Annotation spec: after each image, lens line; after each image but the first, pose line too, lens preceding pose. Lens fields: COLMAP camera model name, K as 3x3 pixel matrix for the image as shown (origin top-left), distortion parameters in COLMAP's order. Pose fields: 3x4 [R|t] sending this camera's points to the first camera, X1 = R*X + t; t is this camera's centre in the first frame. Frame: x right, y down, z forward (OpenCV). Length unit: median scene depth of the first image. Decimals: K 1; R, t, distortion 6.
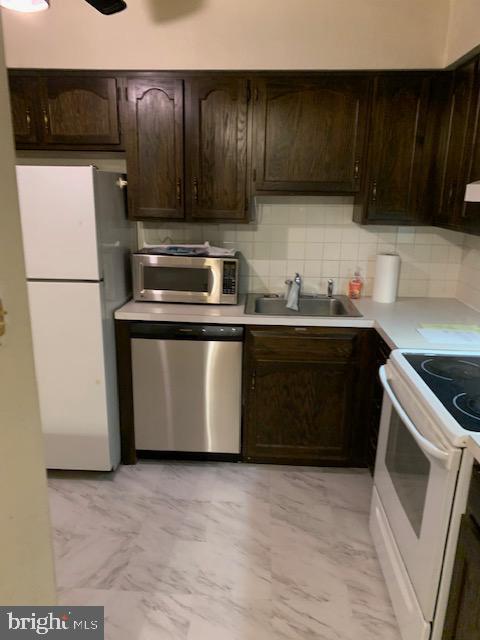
lens RADIAL K [[489.4, 0, 234.5], [0, 489.4, 326.7], [0, 0, 1]] dist [0.027240, -0.004707]
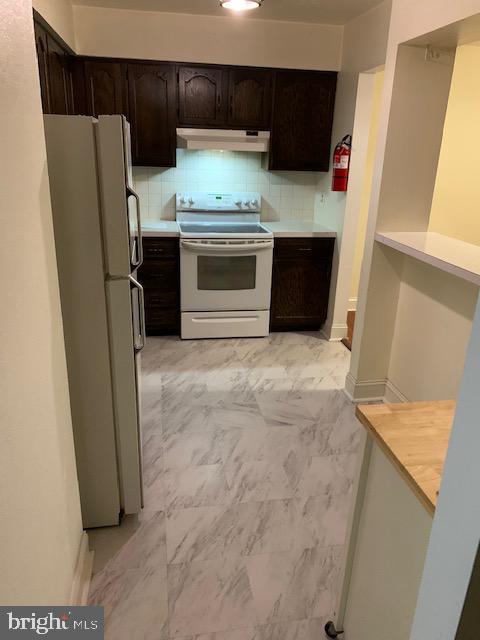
lens RADIAL K [[489.4, 0, 238.5], [0, 489.4, 316.5], [0, 0, 1]] dist [0.027240, -0.004707]
pose [[-0.237350, -0.337957, 0.910741, -1.433695], [0.216749, 0.895473, 0.388778, -0.329184], [-0.946935, 0.289678, -0.139289, 1.066723]]
